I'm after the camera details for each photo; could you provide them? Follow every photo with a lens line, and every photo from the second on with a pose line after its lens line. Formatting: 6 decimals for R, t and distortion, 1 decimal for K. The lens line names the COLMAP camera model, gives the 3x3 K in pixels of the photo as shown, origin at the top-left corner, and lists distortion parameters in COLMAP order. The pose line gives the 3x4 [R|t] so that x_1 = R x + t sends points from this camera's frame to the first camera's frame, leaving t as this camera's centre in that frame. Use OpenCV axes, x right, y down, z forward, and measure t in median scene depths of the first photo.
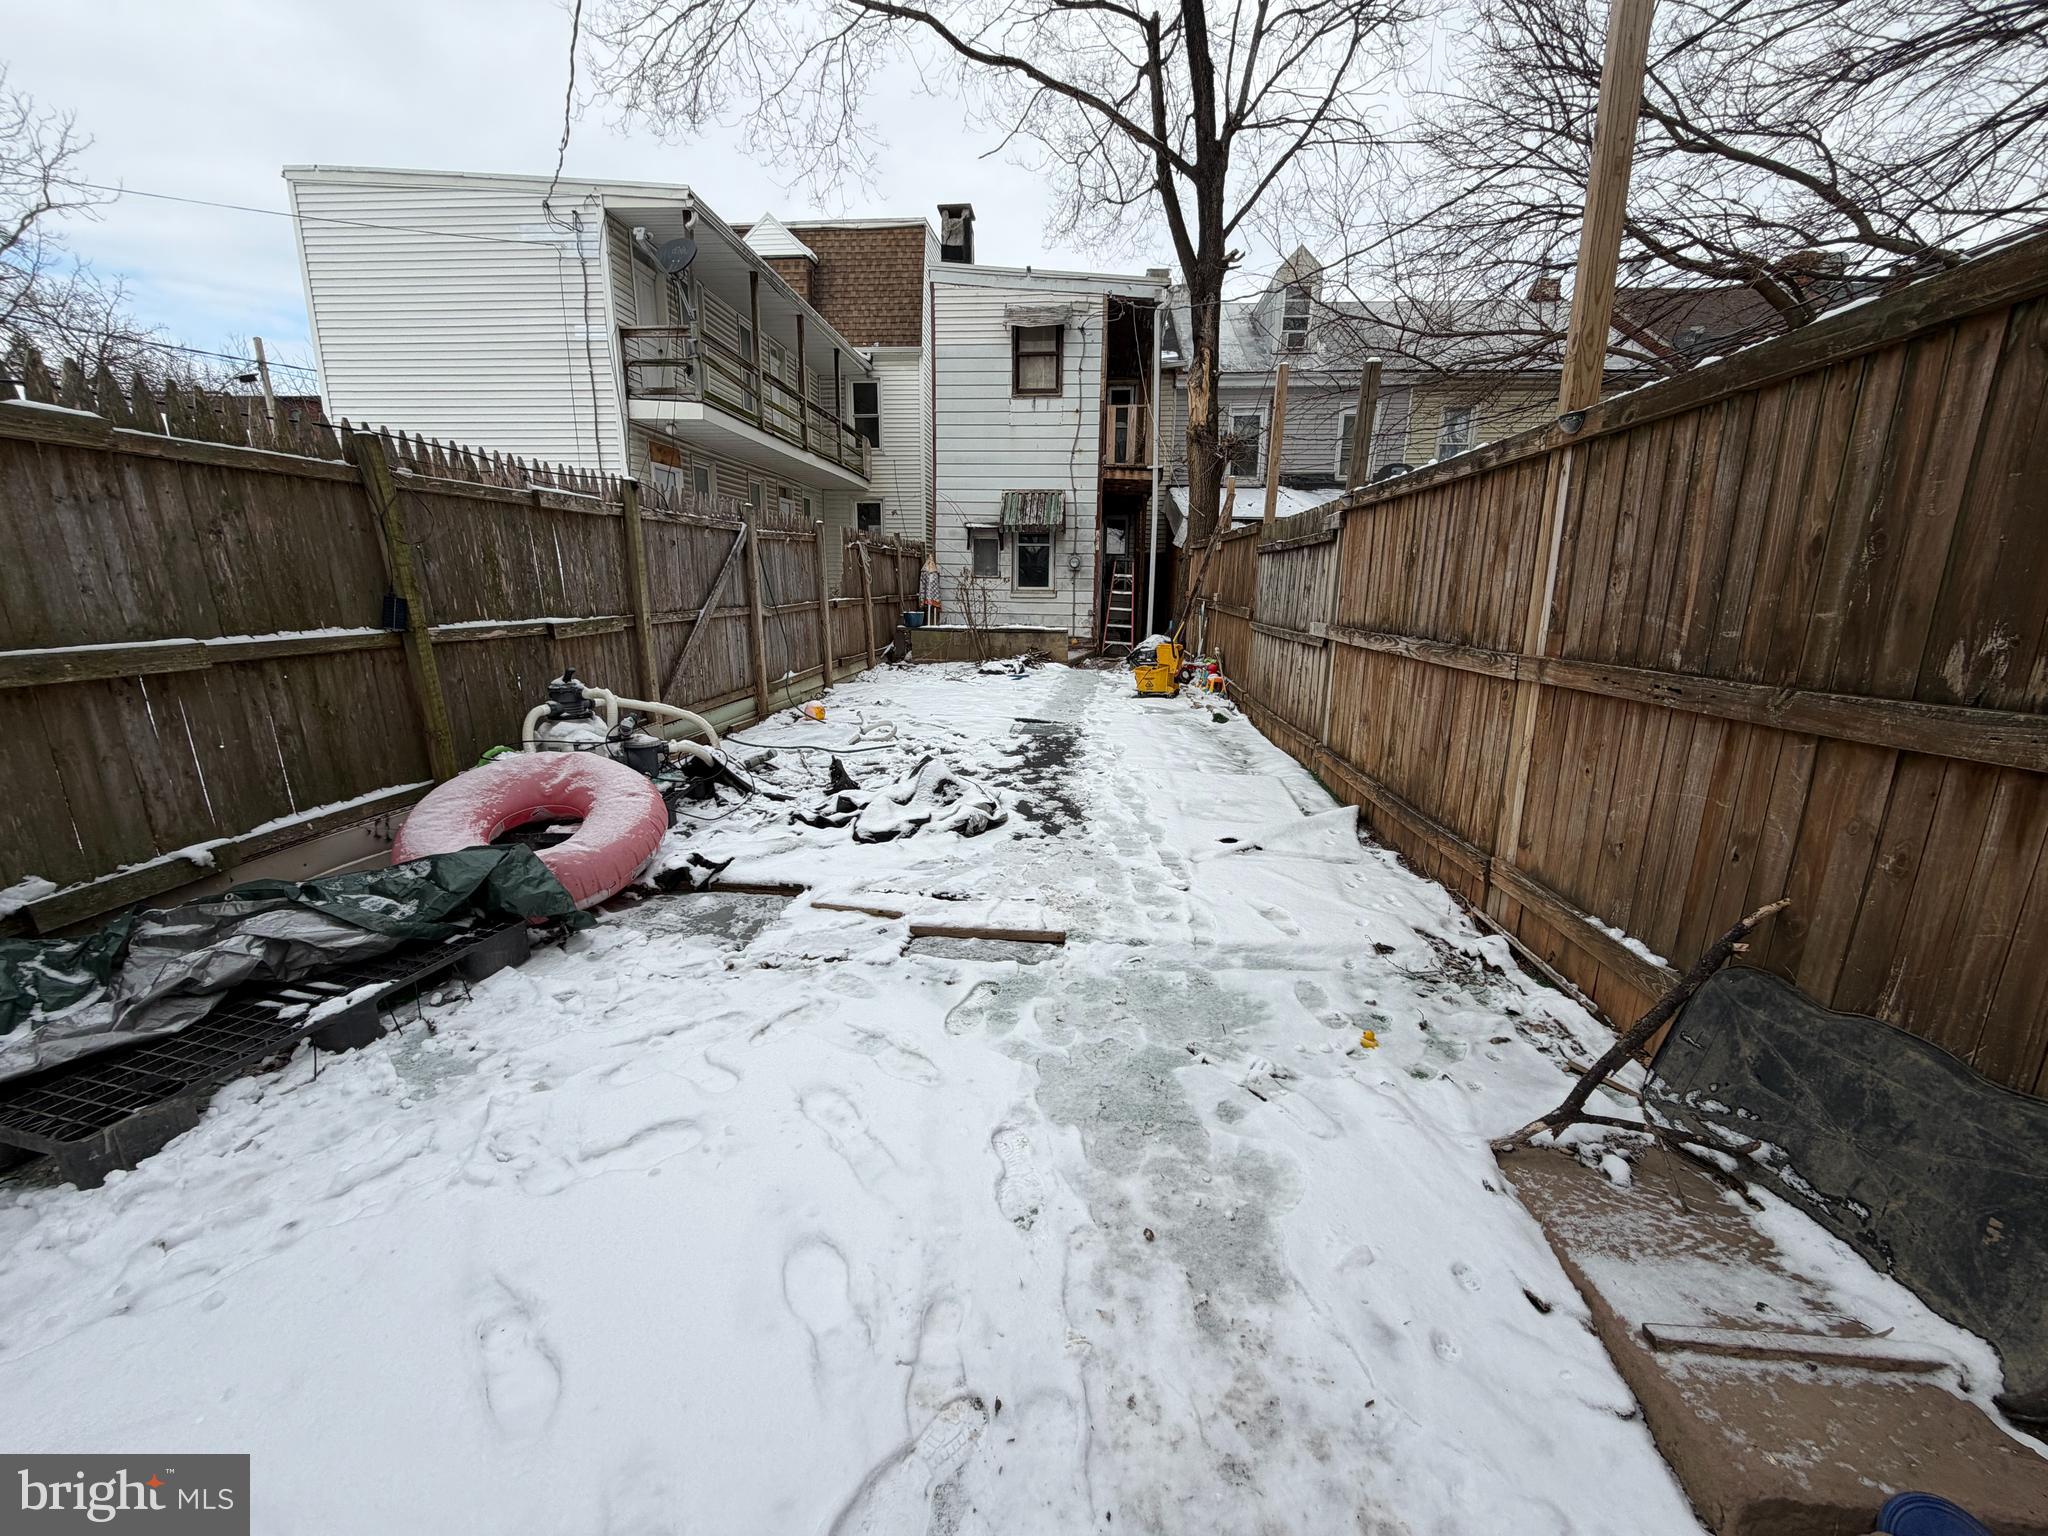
lens RADIAL K [[812.7, 0, 1016.7], [0, 812.7, 767.1], [0, 0, 1]] dist [0.000309, -0.000337]
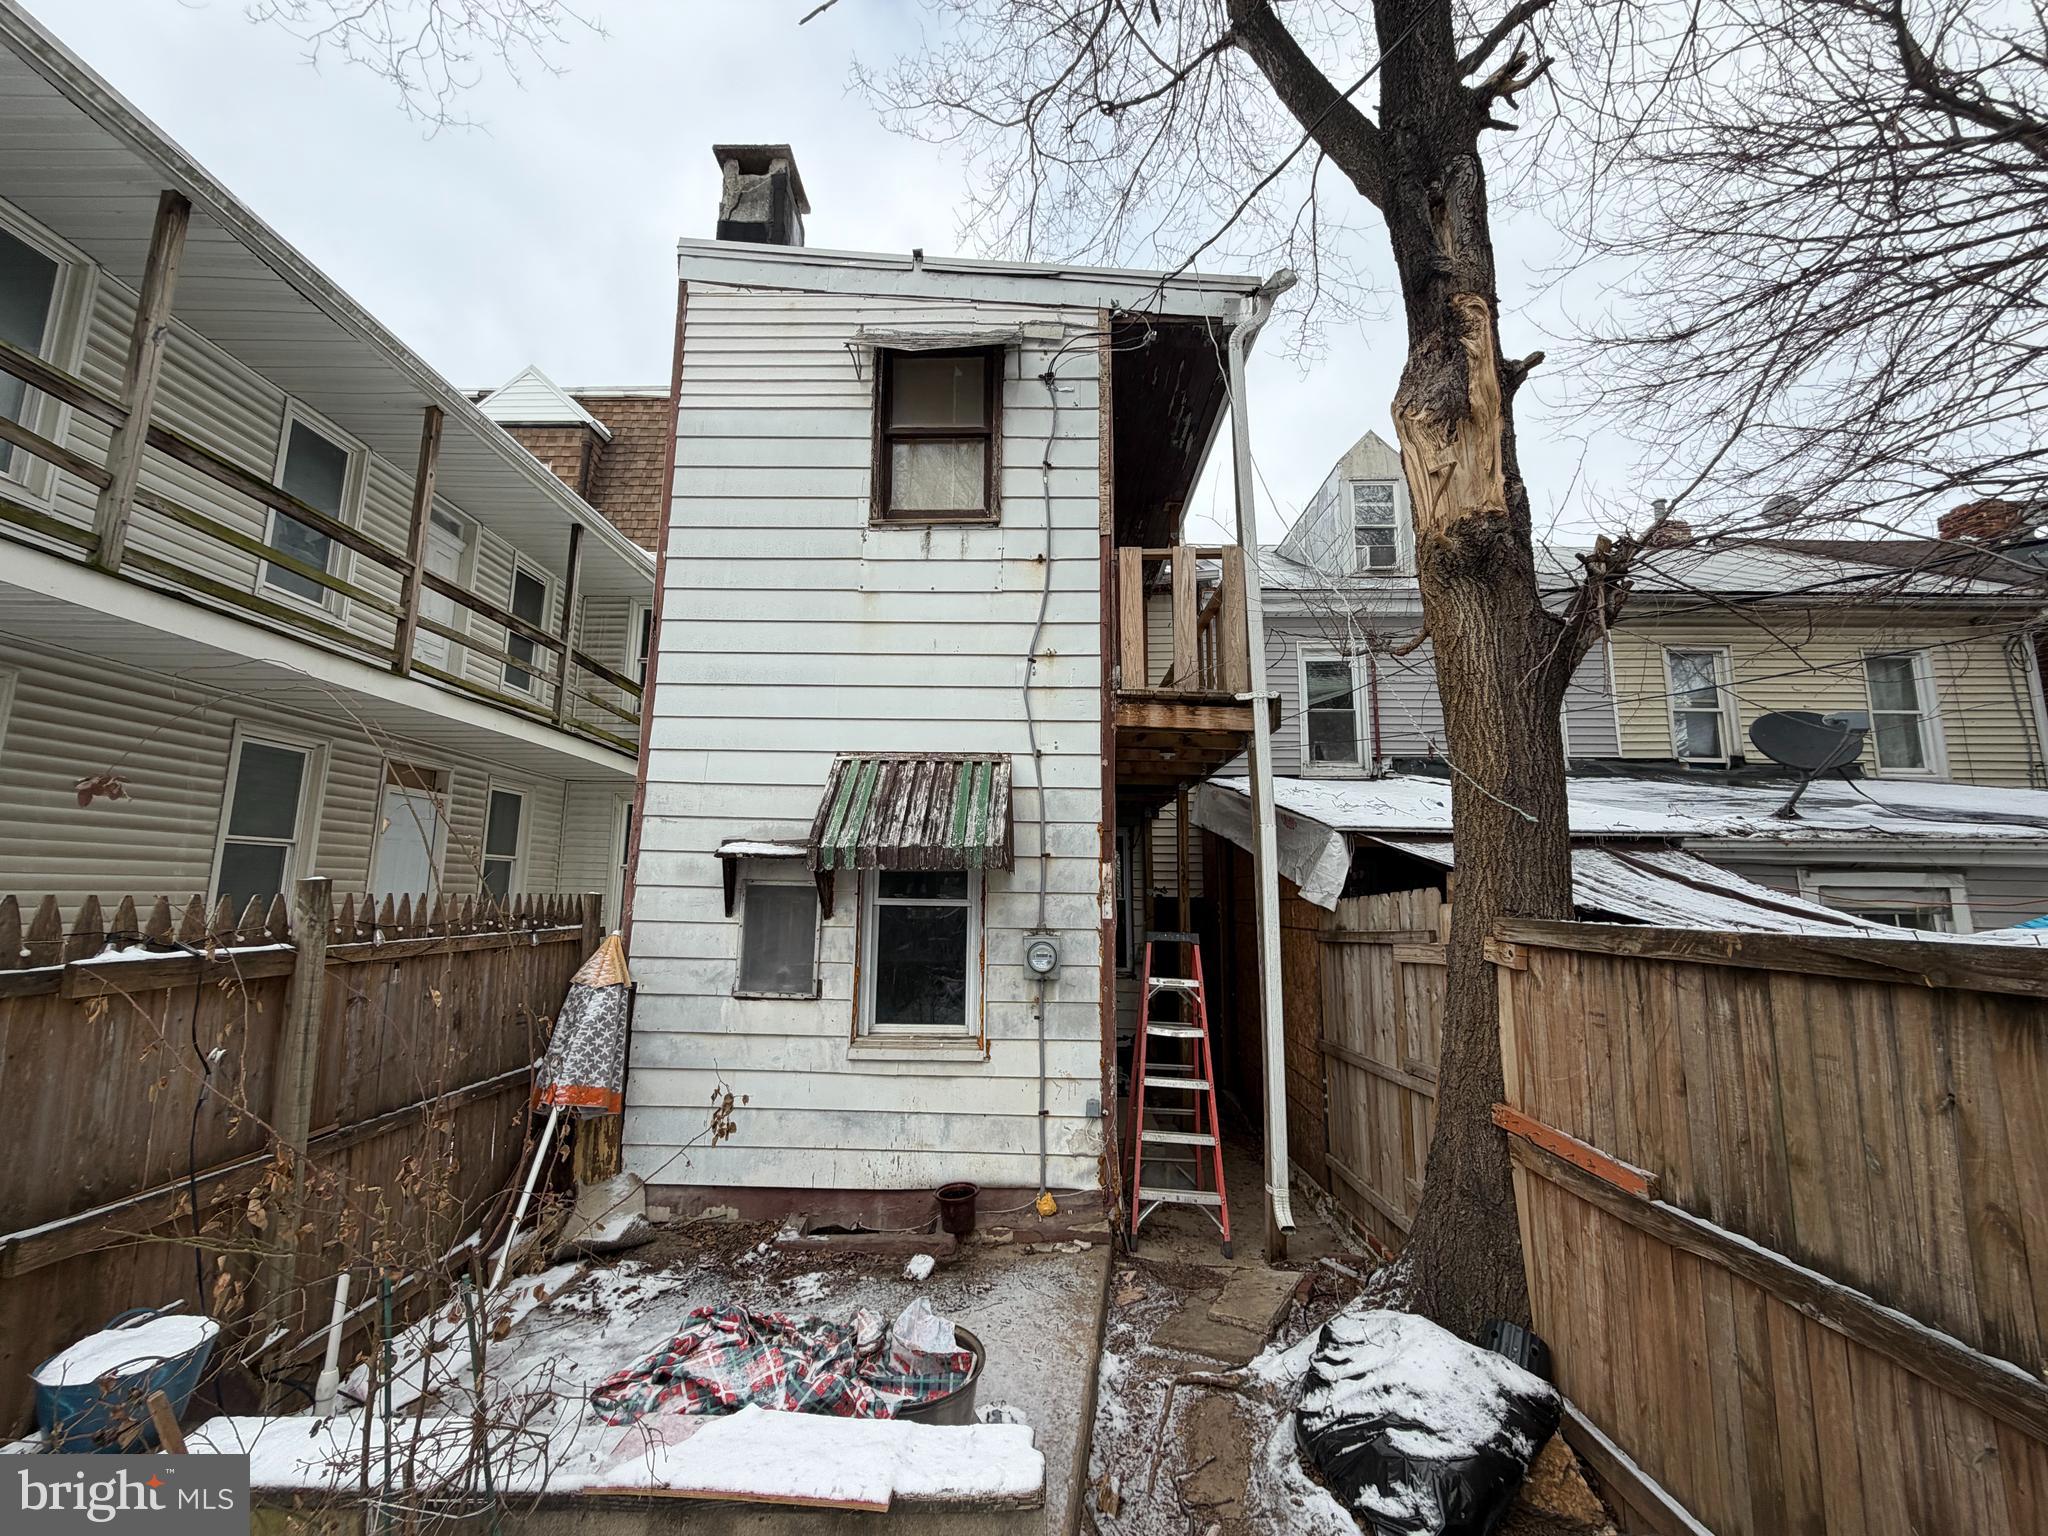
lens RADIAL K [[812.7, 0, 1021.7], [0, 812.7, 770.2], [0, 0, 1]] dist [0.000309, -0.000337]
pose [[0.997307, 0.009838, 0.072682, 0.038493], [0.017658, 0.929612, -0.368118, -0.203483], [-0.071187, 0.368410, 0.926934, 0.673715]]
